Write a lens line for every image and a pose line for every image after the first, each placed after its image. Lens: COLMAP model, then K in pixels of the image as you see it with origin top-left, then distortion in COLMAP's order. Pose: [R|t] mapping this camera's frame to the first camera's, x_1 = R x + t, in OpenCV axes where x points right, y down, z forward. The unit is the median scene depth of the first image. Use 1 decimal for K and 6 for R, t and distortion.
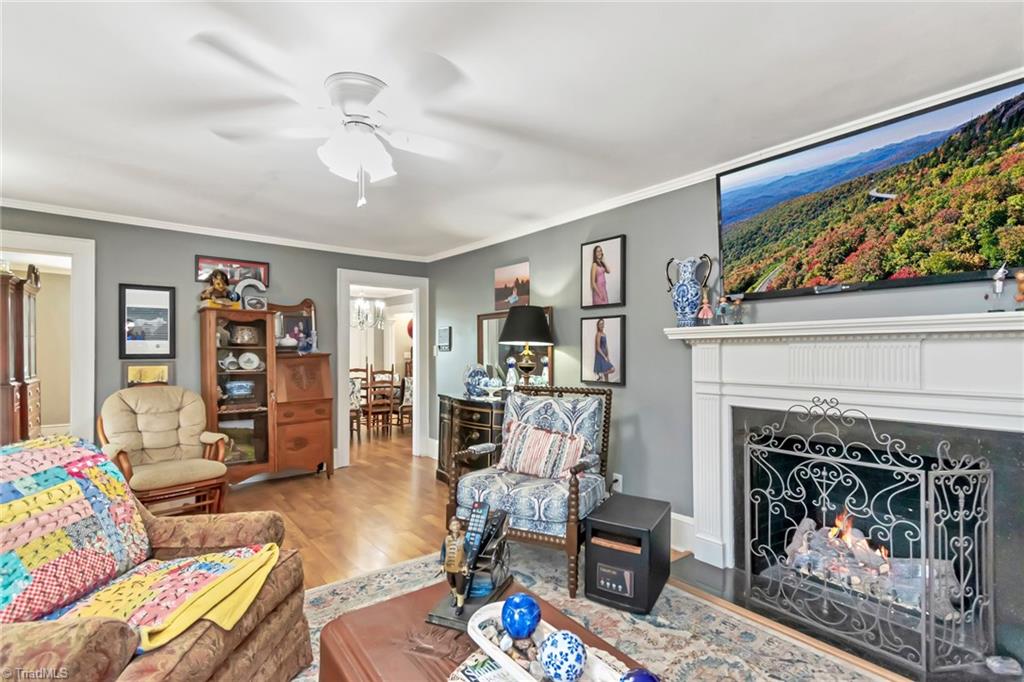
lens RADIAL K [[470.5, 0, 515.6], [0, 470.5, 352.1], [0, 0, 1]] dist [0.004057, -0.000026]
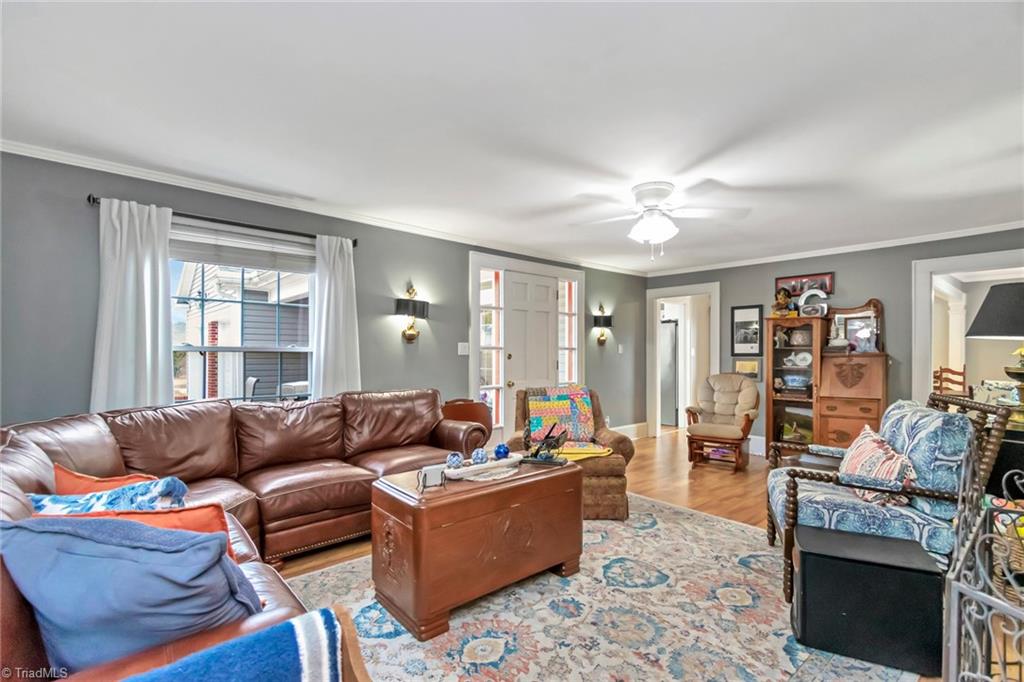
lens RADIAL K [[470.5, 0, 516.9], [0, 470.5, 349.0], [0, 0, 1]] dist [0.004057, -0.000026]
pose [[0.040912, -0.007723, -0.999133, 0.627731], [-0.000652, 0.999970, -0.007756, 0.002500], [0.999163, 0.000969, 0.040905, 0.231039]]
